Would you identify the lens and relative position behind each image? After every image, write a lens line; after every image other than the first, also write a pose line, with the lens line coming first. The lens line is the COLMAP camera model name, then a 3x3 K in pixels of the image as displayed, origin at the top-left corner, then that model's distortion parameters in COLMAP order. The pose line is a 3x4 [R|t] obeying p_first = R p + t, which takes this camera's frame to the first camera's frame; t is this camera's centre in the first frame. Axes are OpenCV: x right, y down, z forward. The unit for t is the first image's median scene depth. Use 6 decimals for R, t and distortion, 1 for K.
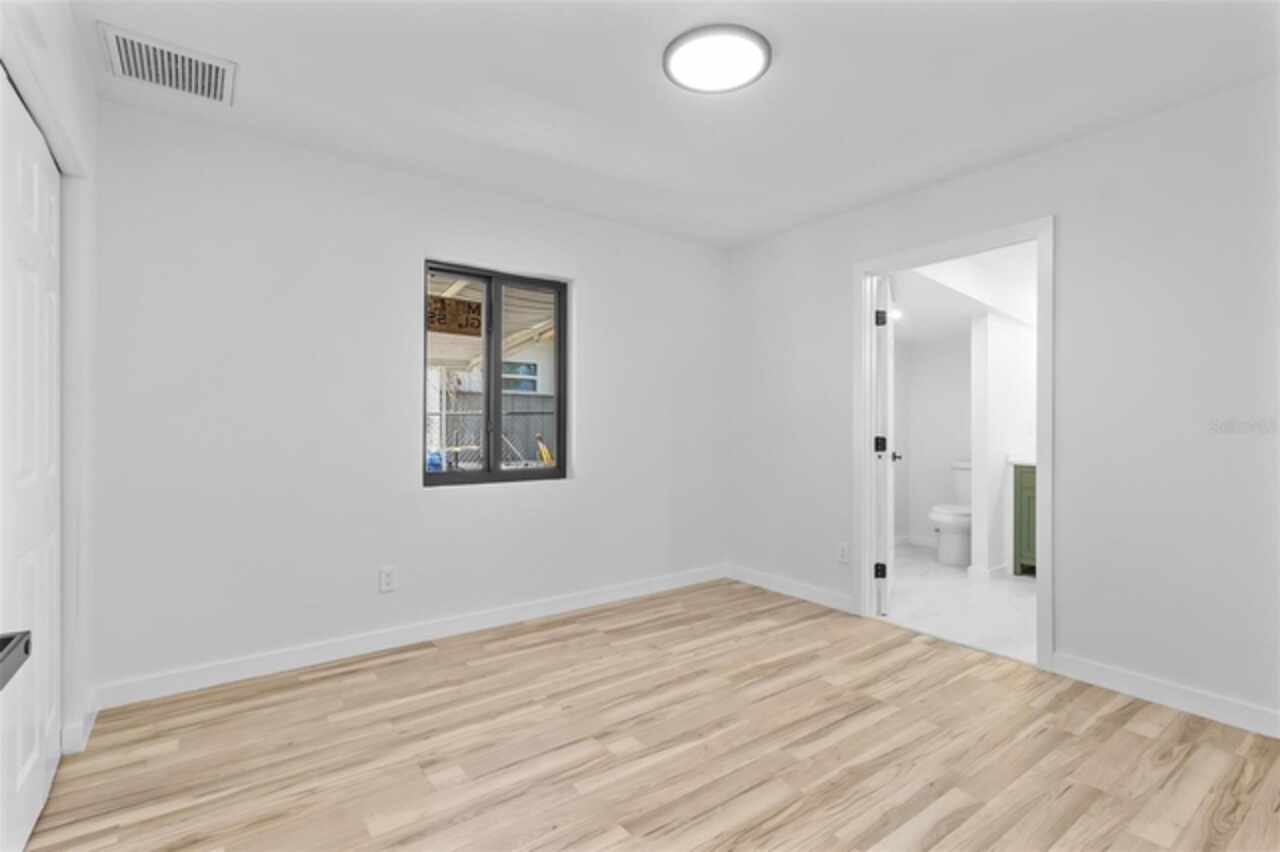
lens RADIAL K [[597.3, 0, 640.7], [0, 597.3, 425.0], [0, 0, 1]] dist [-0.004776, -0.000479]
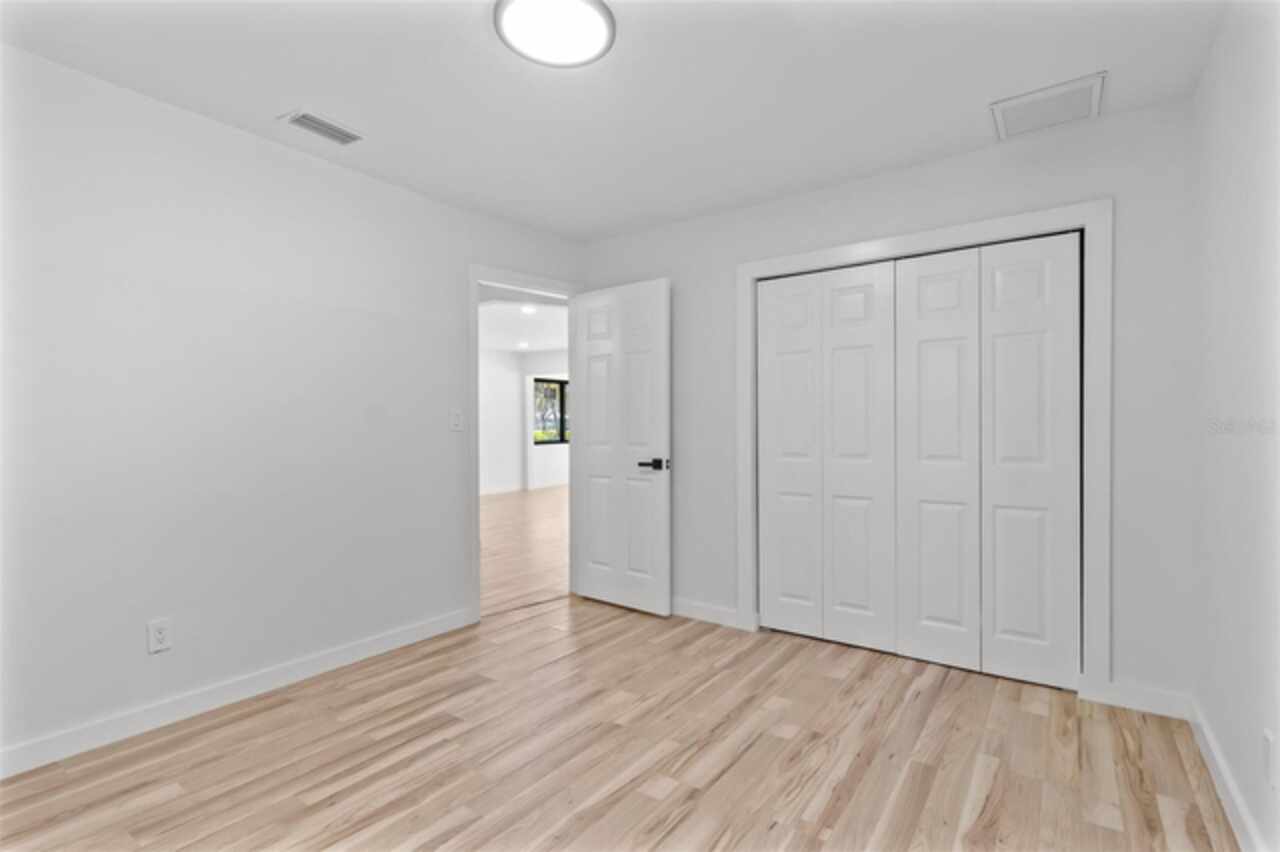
lens RADIAL K [[597.3, 0, 638.9], [0, 597.3, 427.1], [0, 0, 1]] dist [-0.004776, -0.000479]
pose [[-0.949898, 0.000148, -0.312560, 0.293011], [-0.000106, 1.000000, 0.000796, -0.004353], [0.312560, 0.000789, -0.949898, 1.901550]]
